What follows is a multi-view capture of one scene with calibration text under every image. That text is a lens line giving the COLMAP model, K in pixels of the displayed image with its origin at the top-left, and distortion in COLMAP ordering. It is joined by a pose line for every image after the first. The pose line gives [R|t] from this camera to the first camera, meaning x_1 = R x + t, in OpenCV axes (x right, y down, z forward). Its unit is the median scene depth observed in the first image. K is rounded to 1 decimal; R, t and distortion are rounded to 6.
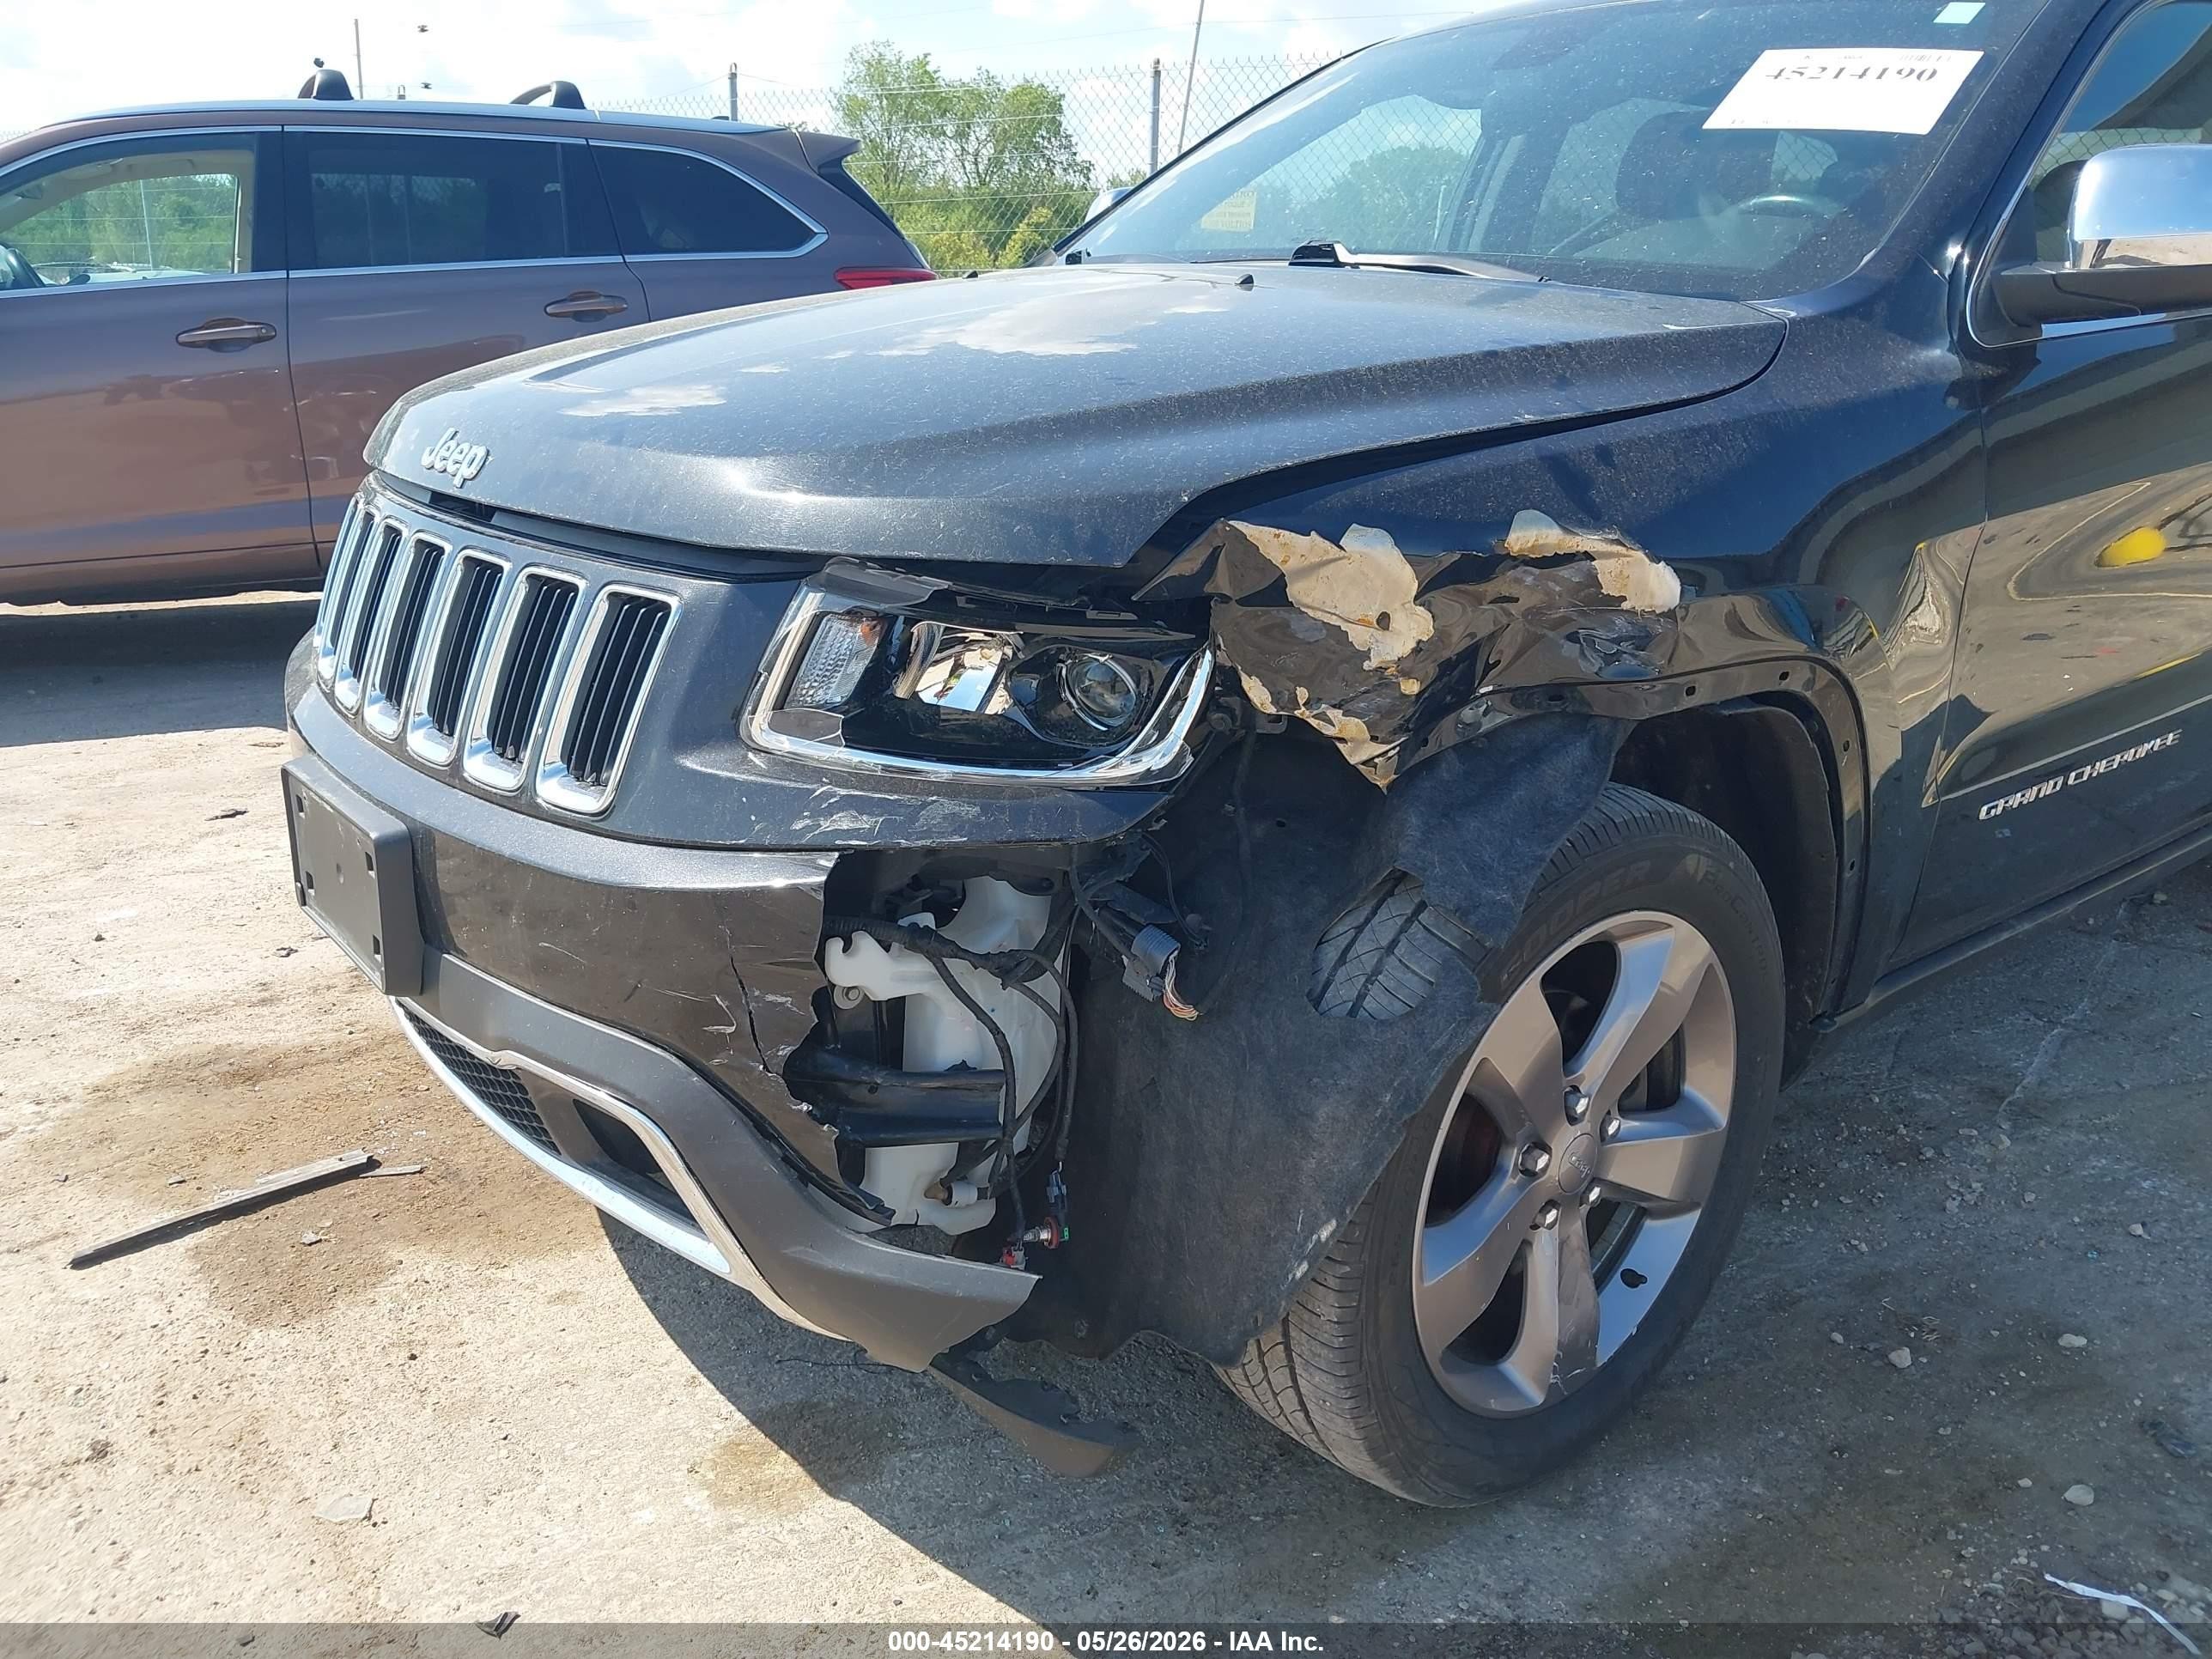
lens RADIAL K [[1763.6, 0, 1088.1], [0, 1763.6, 829.3], [0, 0, 1]] dist [0.033831, -0.052405]
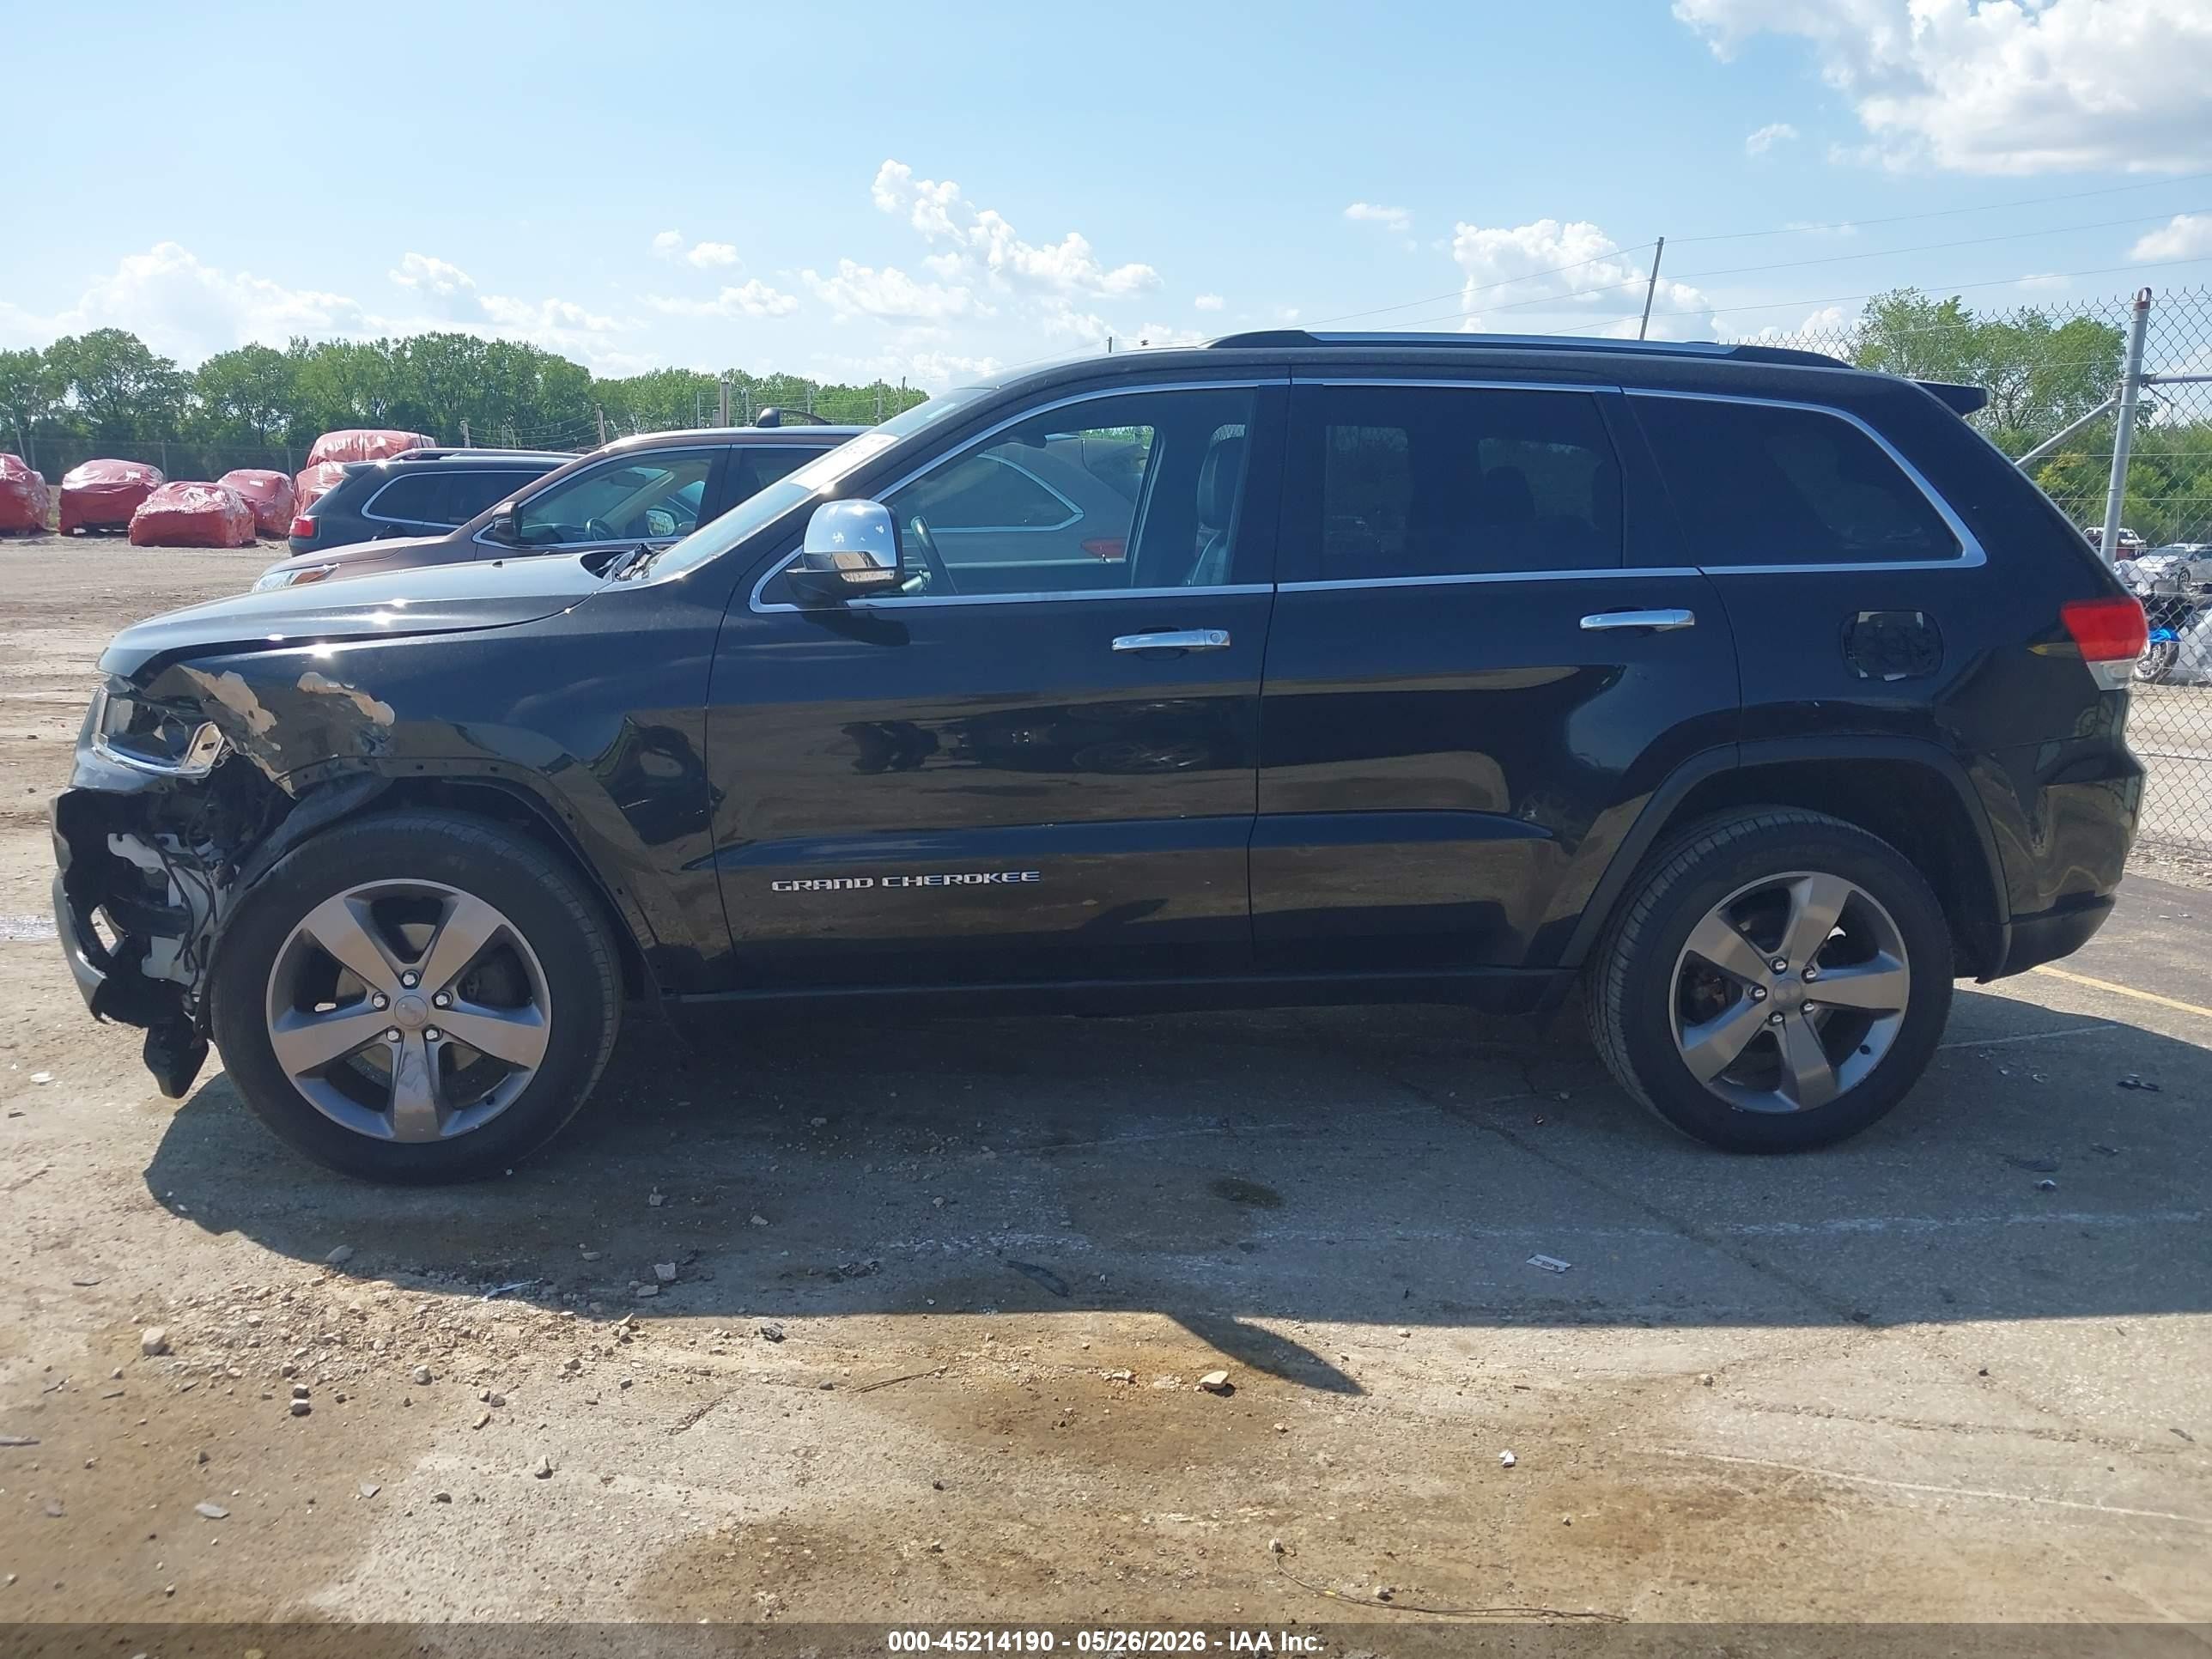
lens RADIAL K [[1763.6, 0, 1099.9], [0, 1763.6, 837.3], [0, 0, 1]] dist [0.033831, -0.052405]
pose [[0.844667, 0.104408, -0.525011, 1.923963], [-0.168304, 0.982853, -0.075319, 0.021304], [0.508145, 0.151981, 0.847756, -0.291772]]
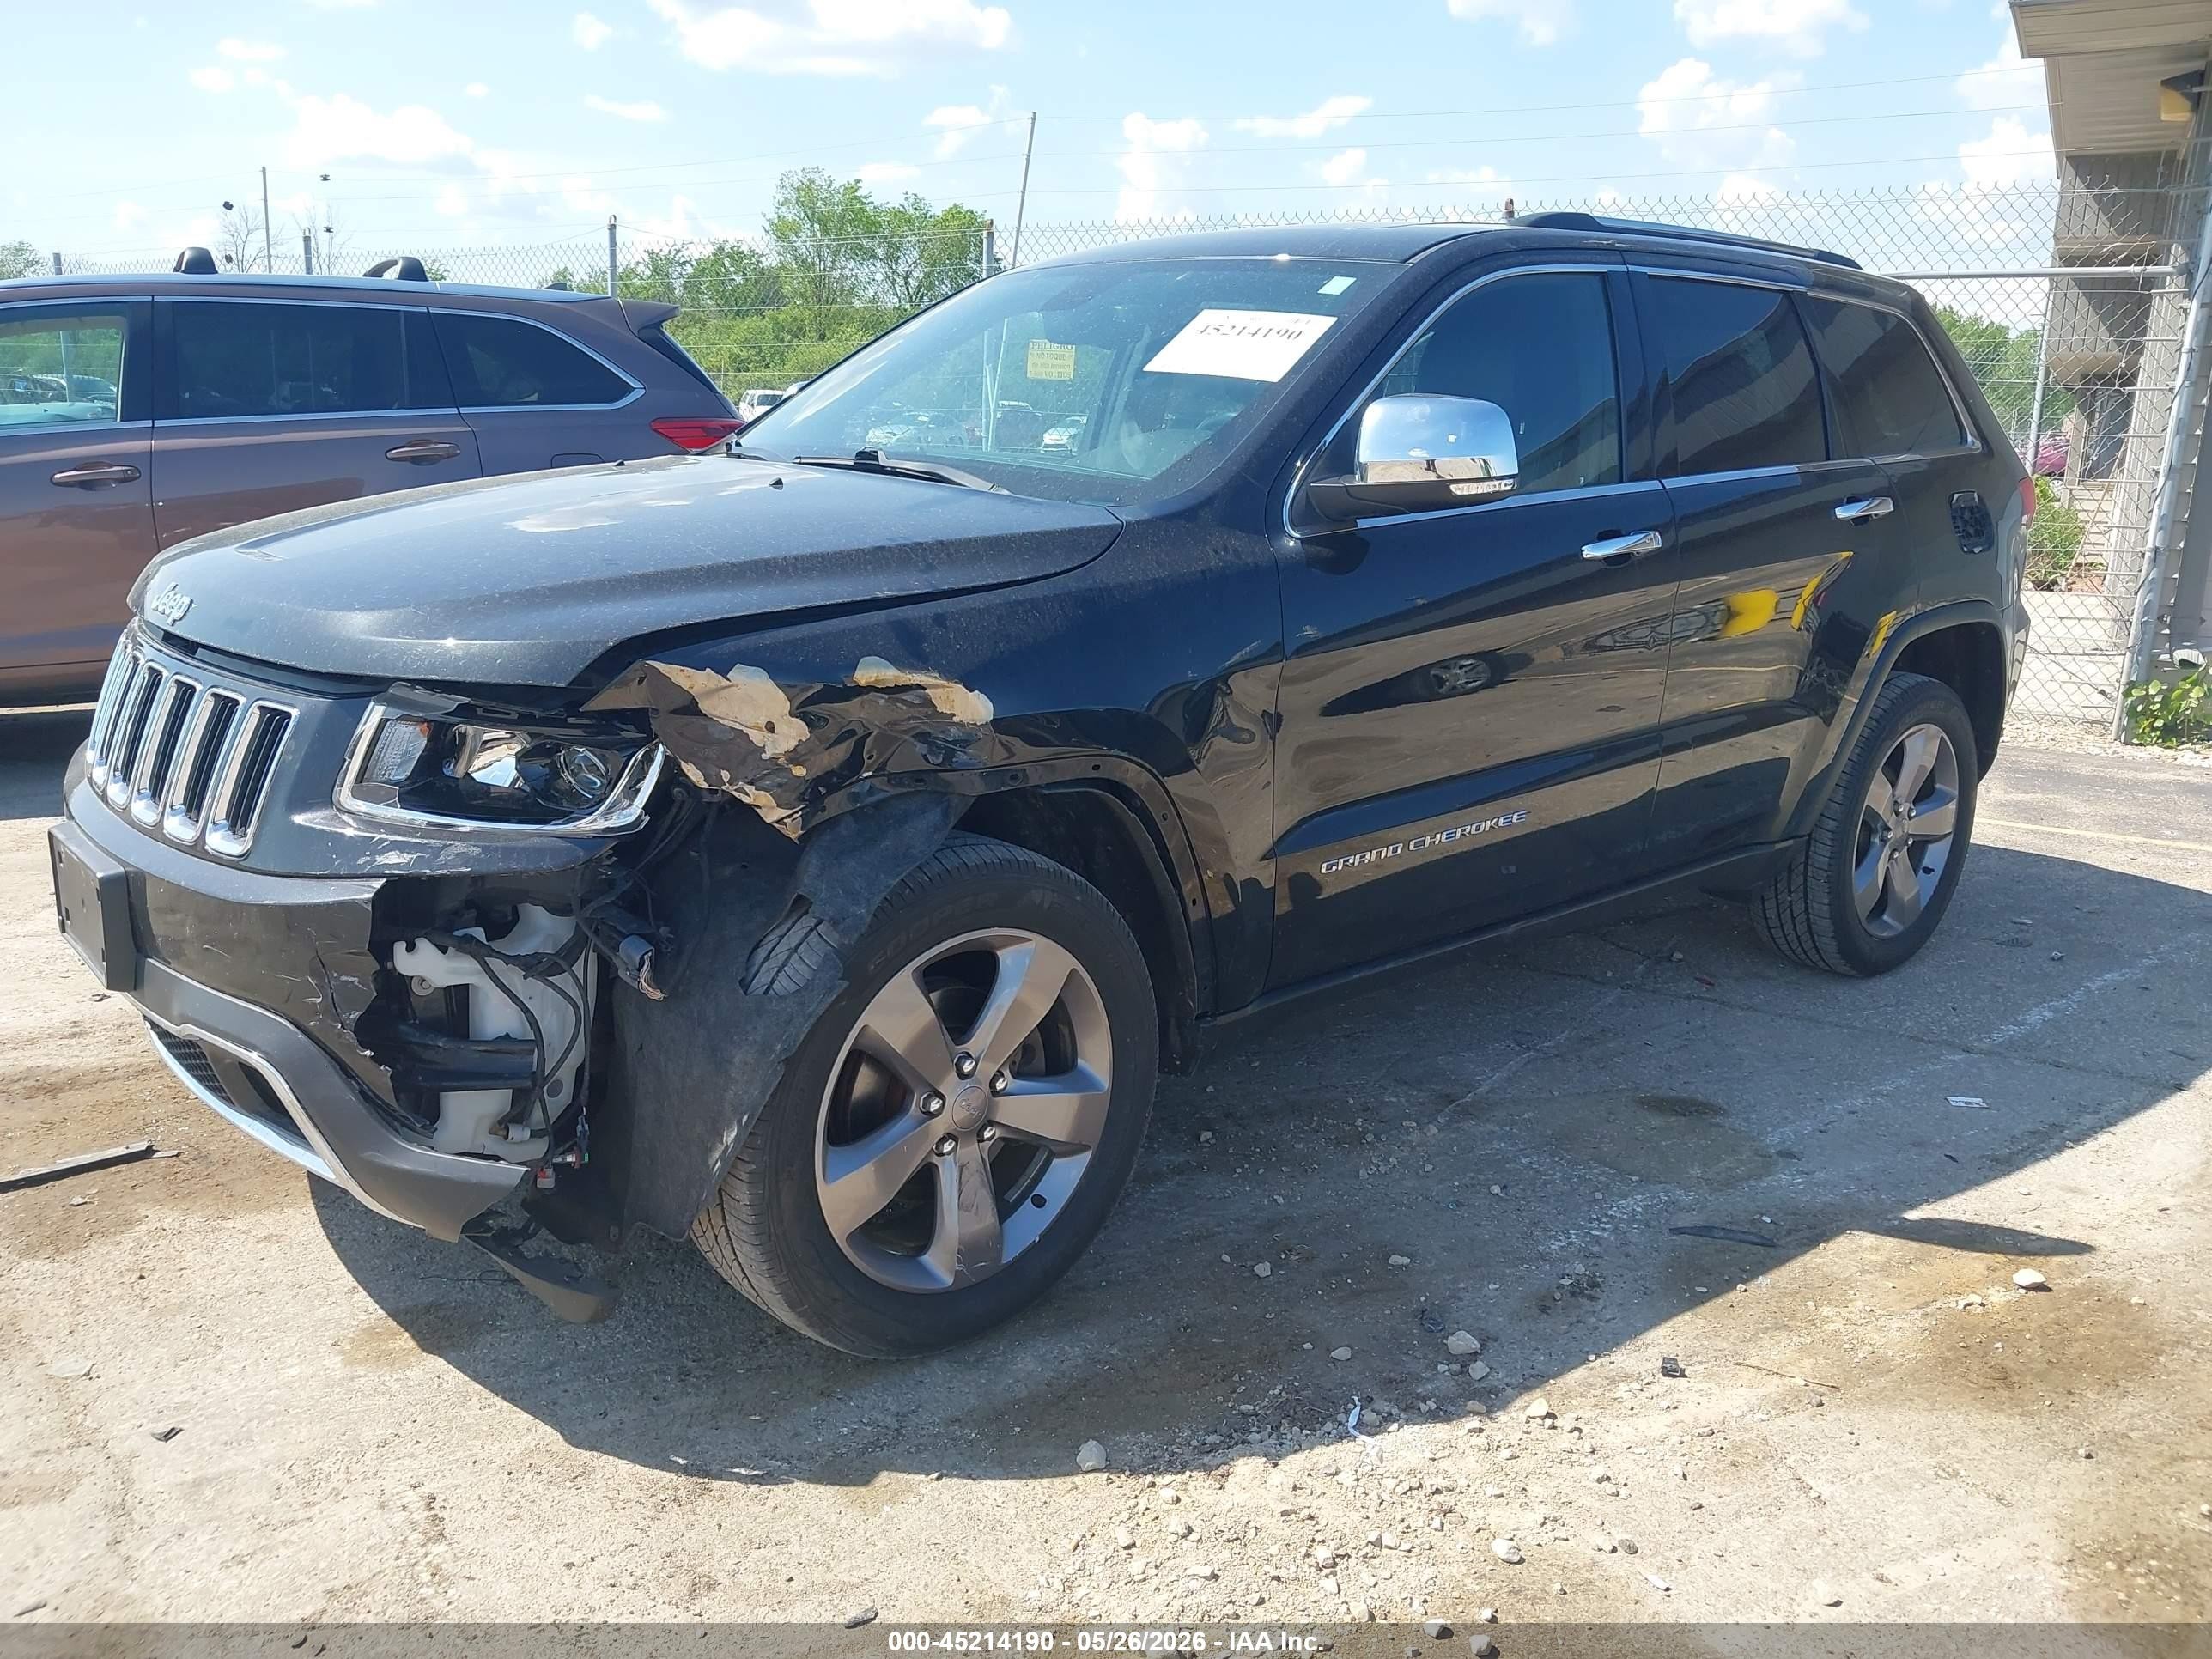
lens RADIAL K [[1763.6, 0, 1090.8], [0, 1763.6, 831.5], [0, 0, 1]] dist [0.033831, -0.052405]
pose [[0.999367, 0.002107, 0.035504, 0.325218], [-0.000025, 0.998284, -0.058553, 0.049652], [-0.035566, 0.058515, 0.997653, -0.426414]]
